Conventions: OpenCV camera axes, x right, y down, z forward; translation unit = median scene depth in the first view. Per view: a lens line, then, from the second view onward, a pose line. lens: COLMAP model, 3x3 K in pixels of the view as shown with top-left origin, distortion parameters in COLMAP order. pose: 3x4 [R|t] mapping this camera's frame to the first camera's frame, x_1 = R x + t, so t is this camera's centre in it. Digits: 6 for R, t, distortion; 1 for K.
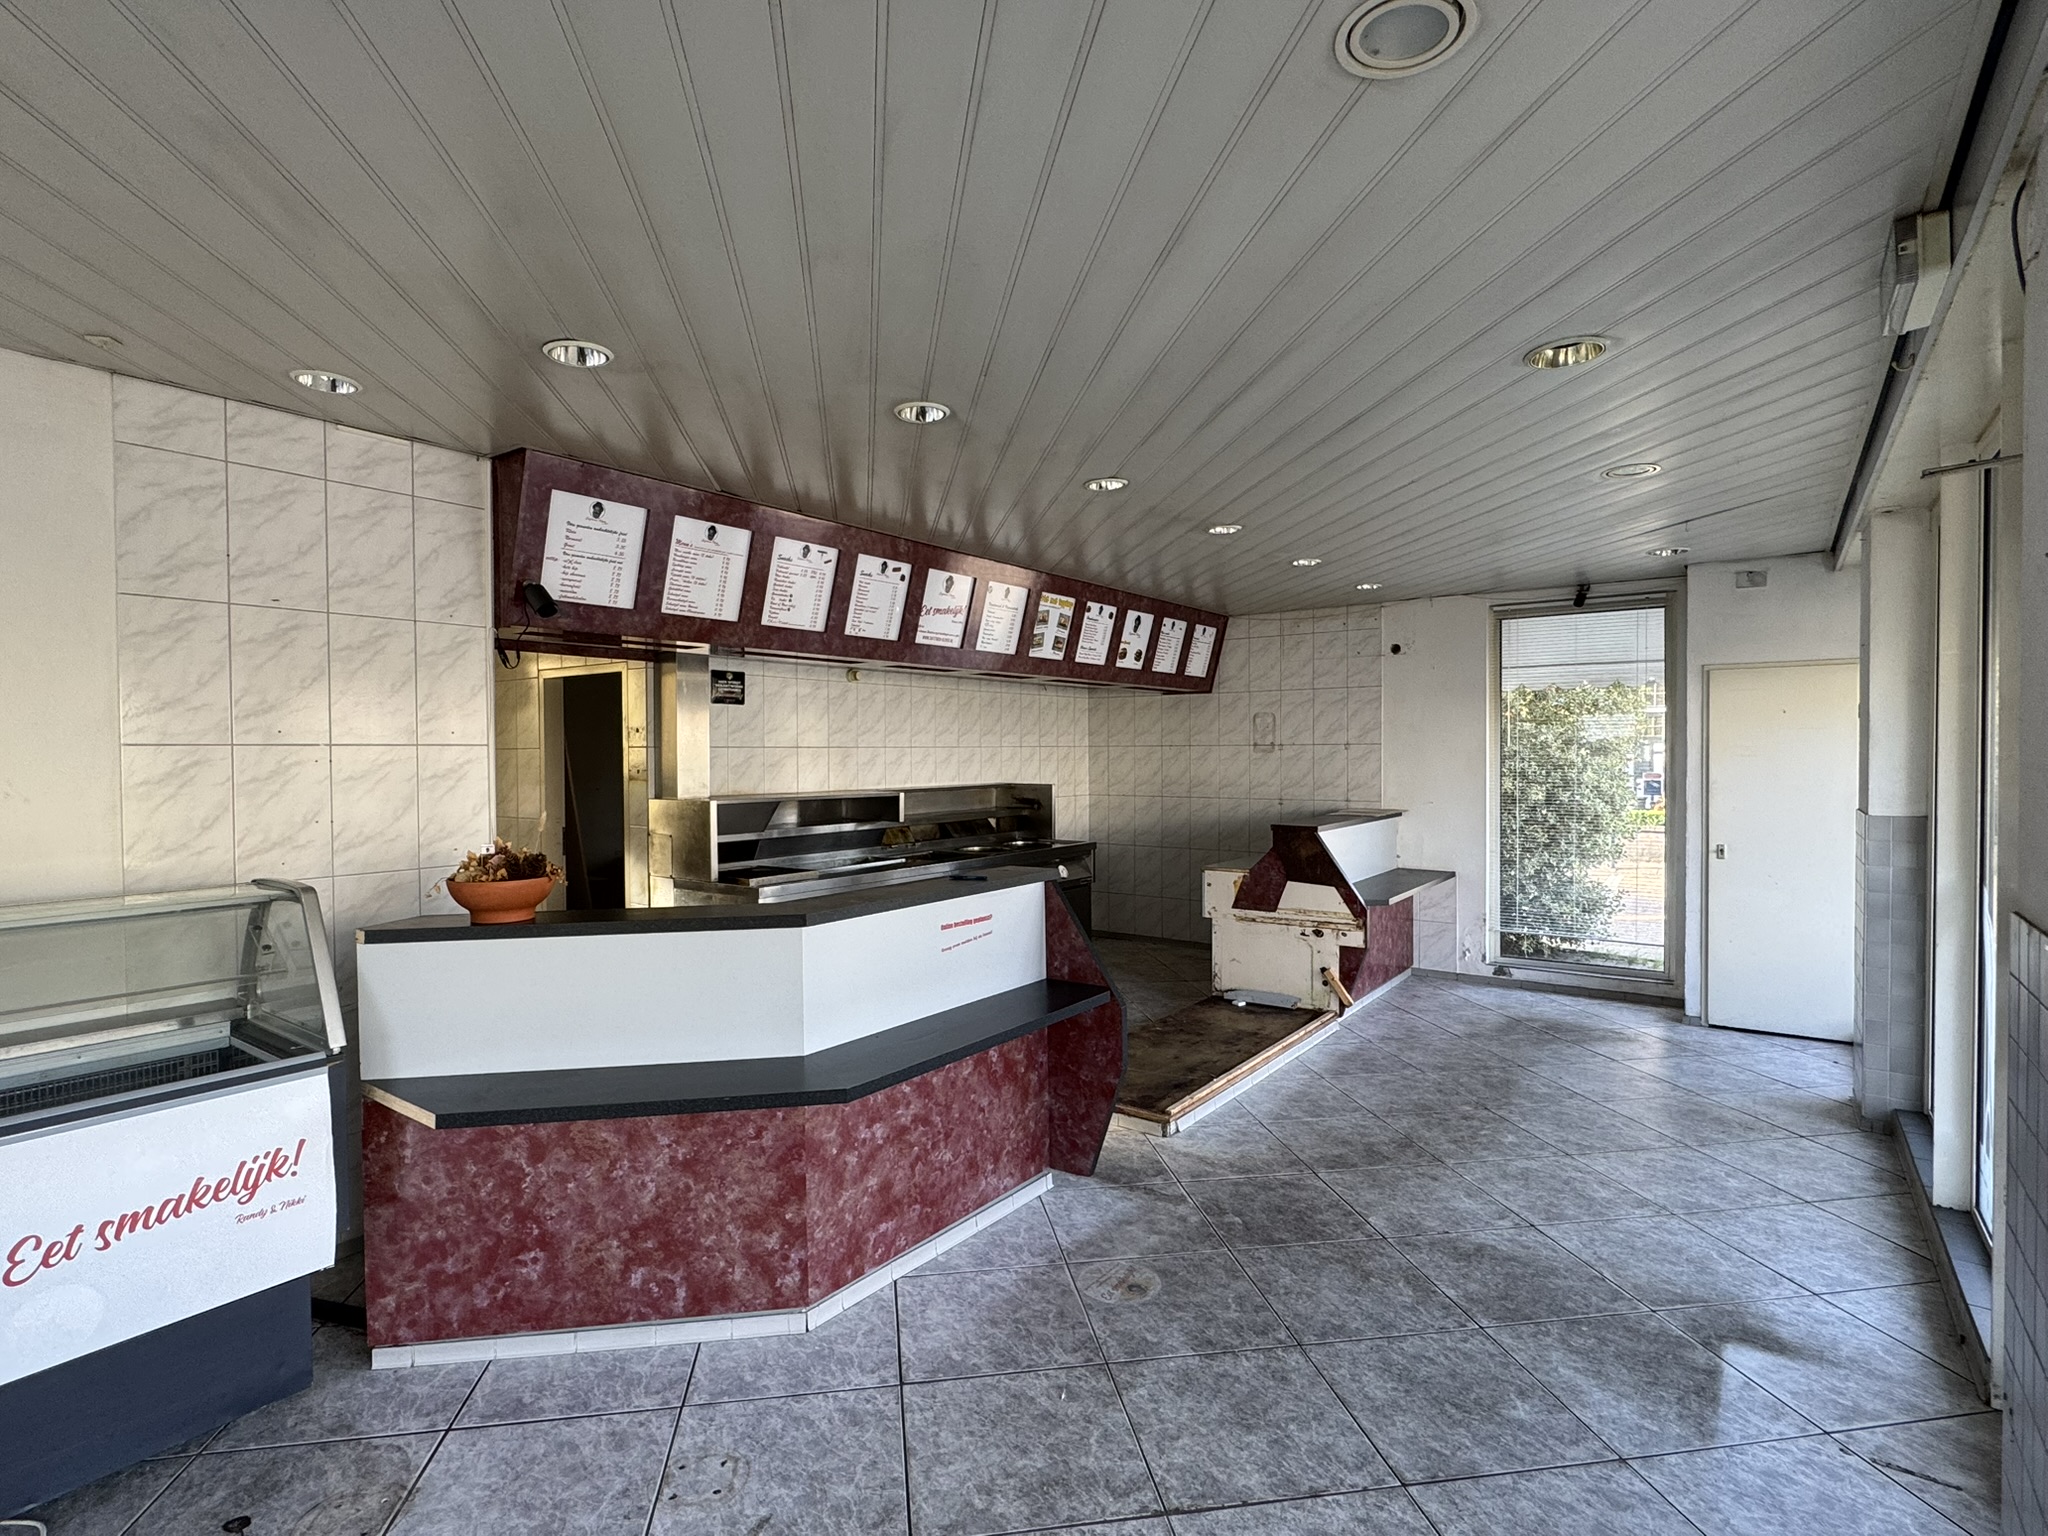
lens RADIAL K [[1030.4, 0, 1024.0], [0, 1030.4, 768.0], [0, 0, 1]] dist [0.000189, -0.000240]
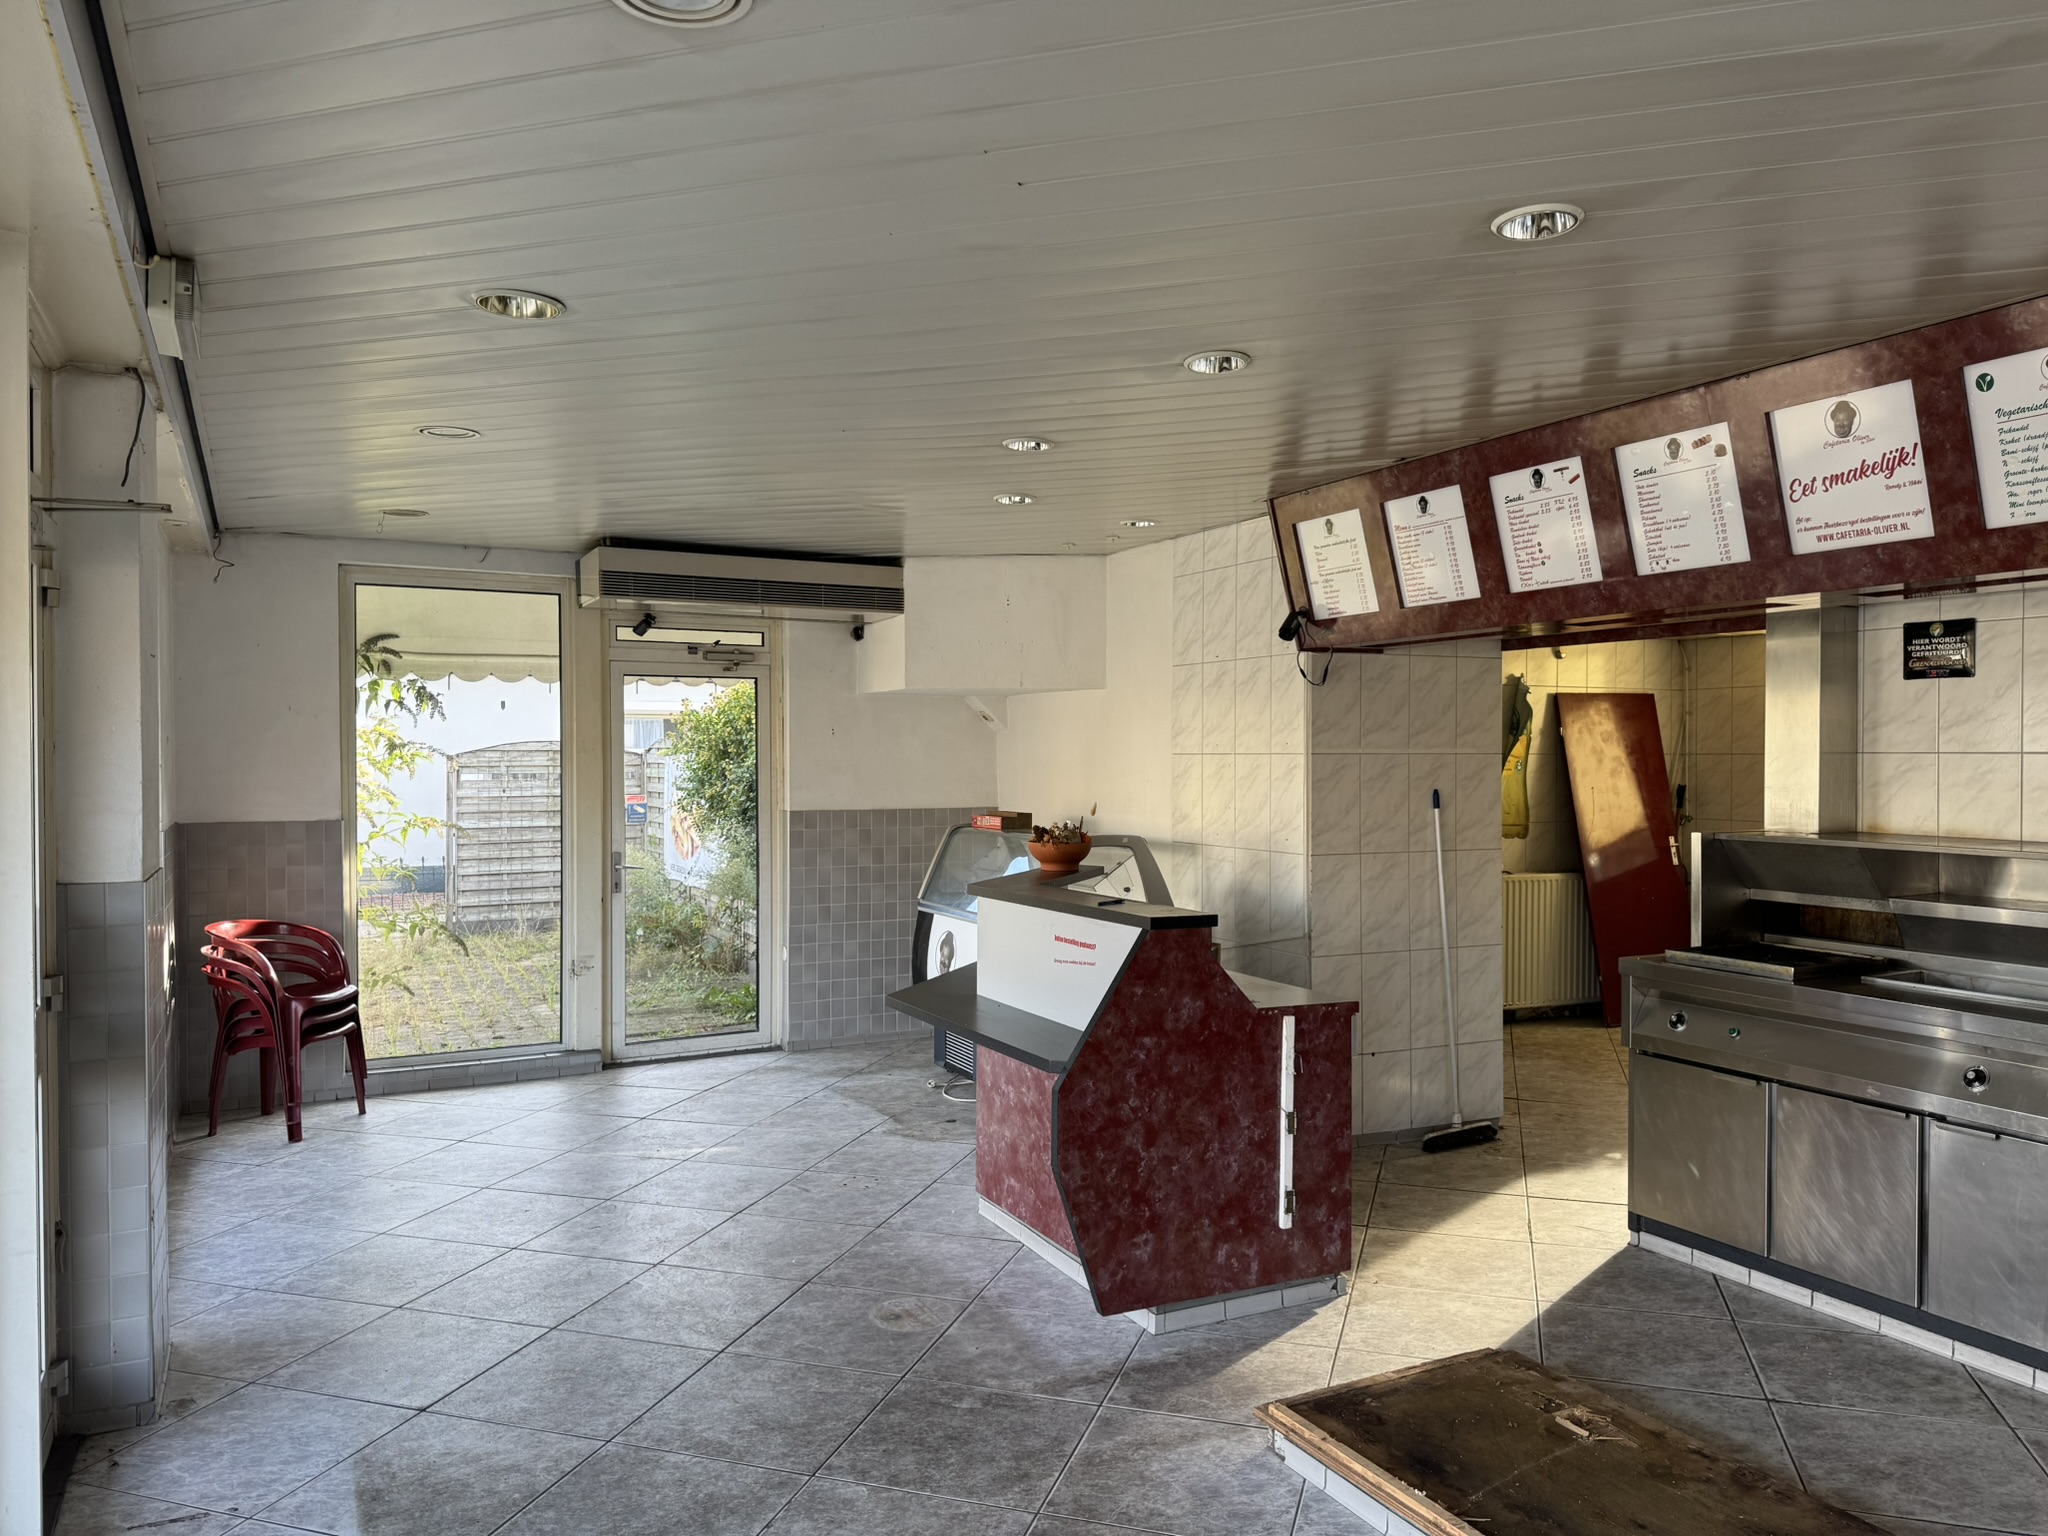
lens RADIAL K [[1443.9, 0, 1024.0], [0, 1443.9, 768.0], [0, 0, 1]] dist [0.171859, -0.297703]
pose [[-0.451049, 0.014256, -0.892385, 0.934469], [-0.011734, 0.999691, 0.021901, -0.032622], [0.892422, 0.020349, -0.450743, 1.255207]]
